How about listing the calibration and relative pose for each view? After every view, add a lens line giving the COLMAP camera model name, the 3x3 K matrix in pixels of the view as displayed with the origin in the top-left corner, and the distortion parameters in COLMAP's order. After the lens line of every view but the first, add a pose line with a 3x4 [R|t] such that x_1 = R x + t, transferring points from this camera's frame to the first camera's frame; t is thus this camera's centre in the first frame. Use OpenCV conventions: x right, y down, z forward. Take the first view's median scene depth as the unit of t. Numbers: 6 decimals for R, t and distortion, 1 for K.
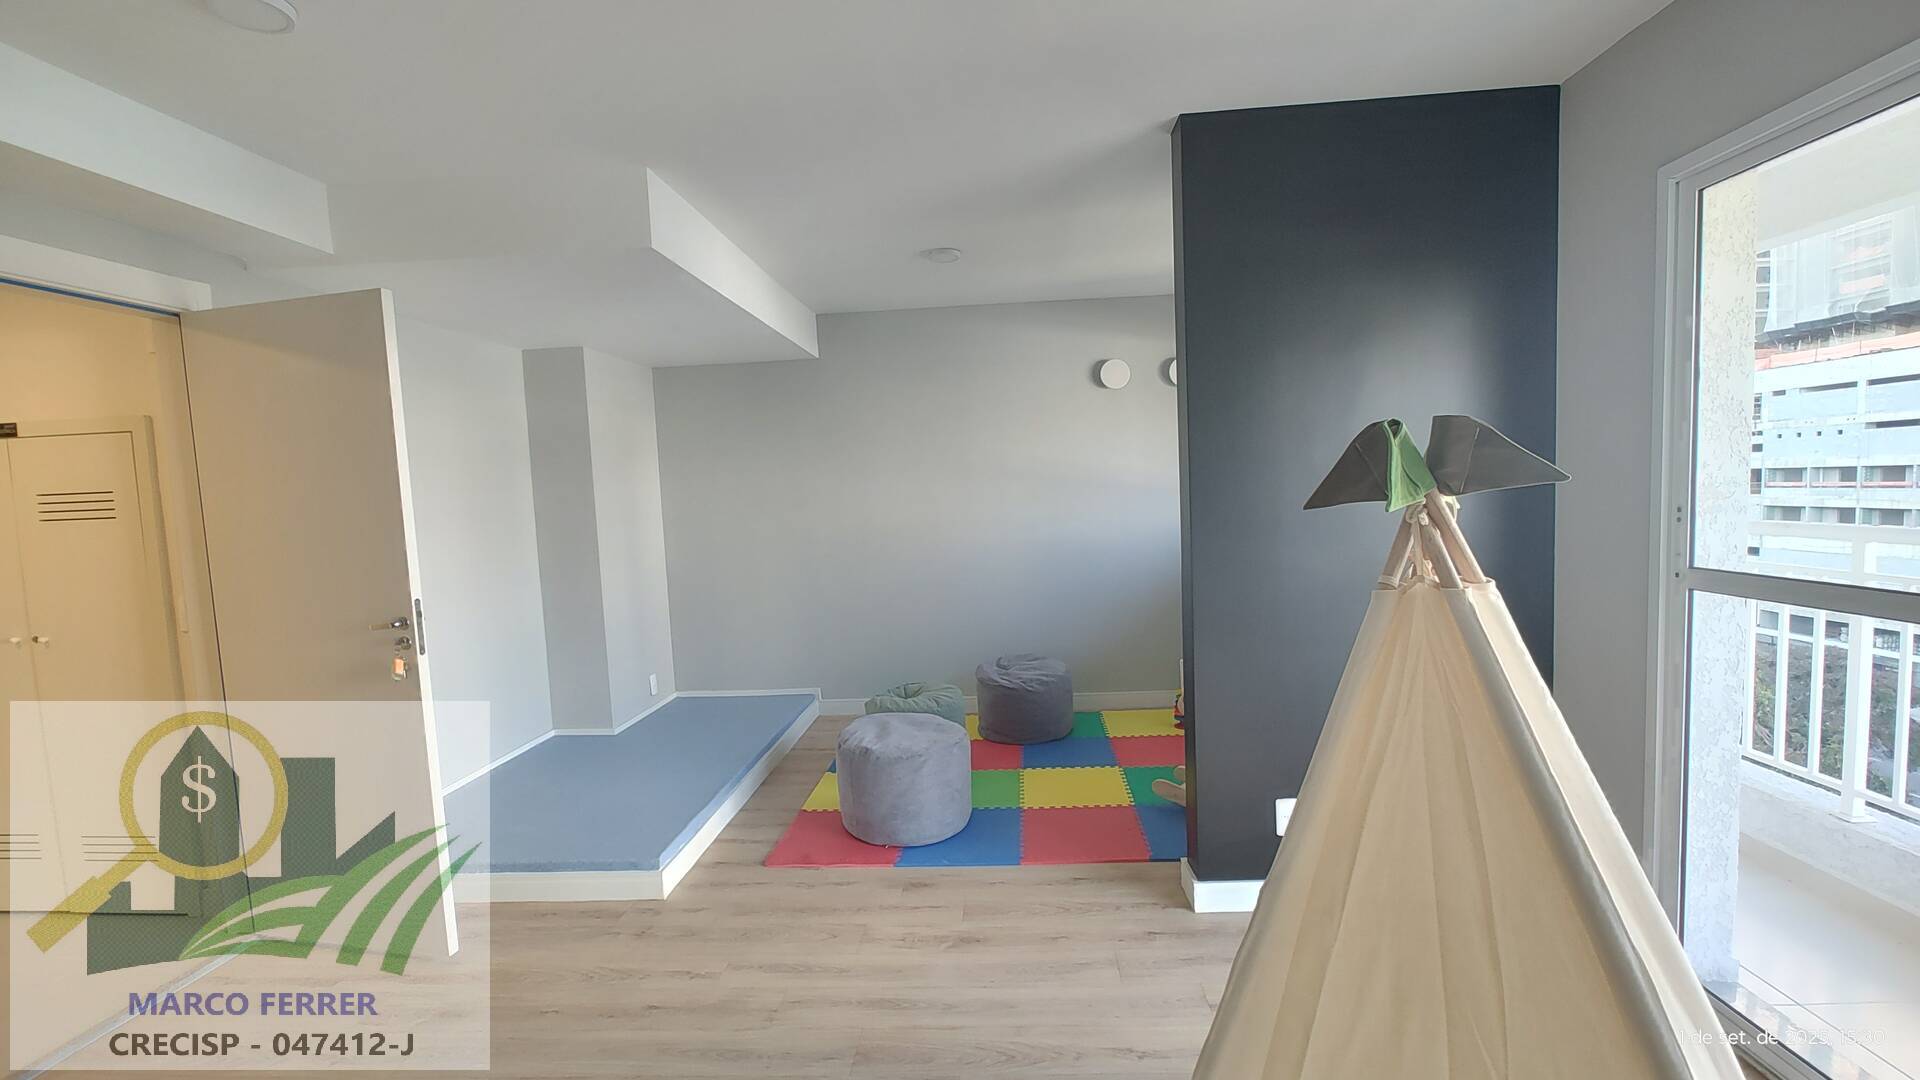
lens RADIAL K [[797.3, 0, 960.0], [0, 797.3, 540.0], [0, 0, 1]] dist [-0.000470, -0.000190]
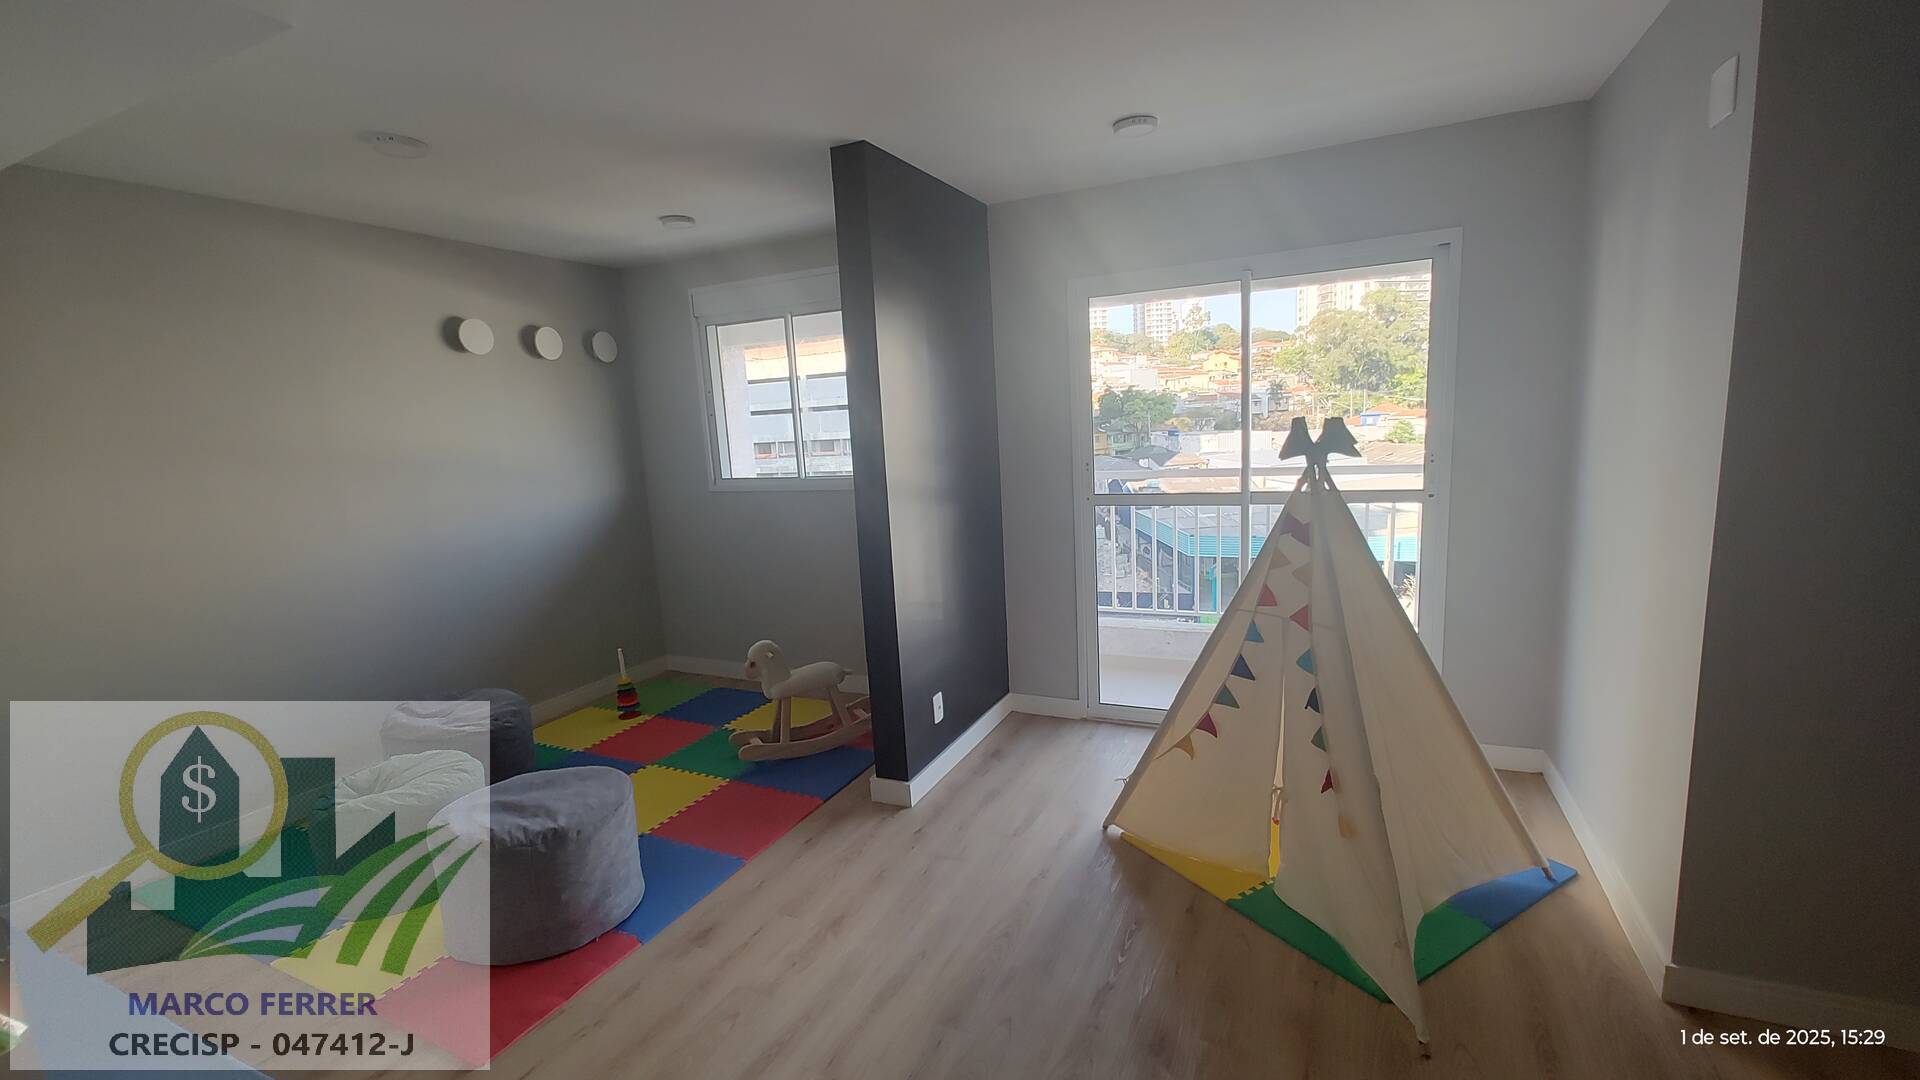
lens RADIAL K [[797.3, 0, 960.0], [0, 797.3, 540.0], [0, 0, 1]] dist [-0.000470, -0.000190]
pose [[0.385062, -0.119482, 0.915124, -0.627894], [0.096097, 0.991385, 0.089004, -0.037403], [-0.917874, 0.053668, 0.393226, 0.351326]]
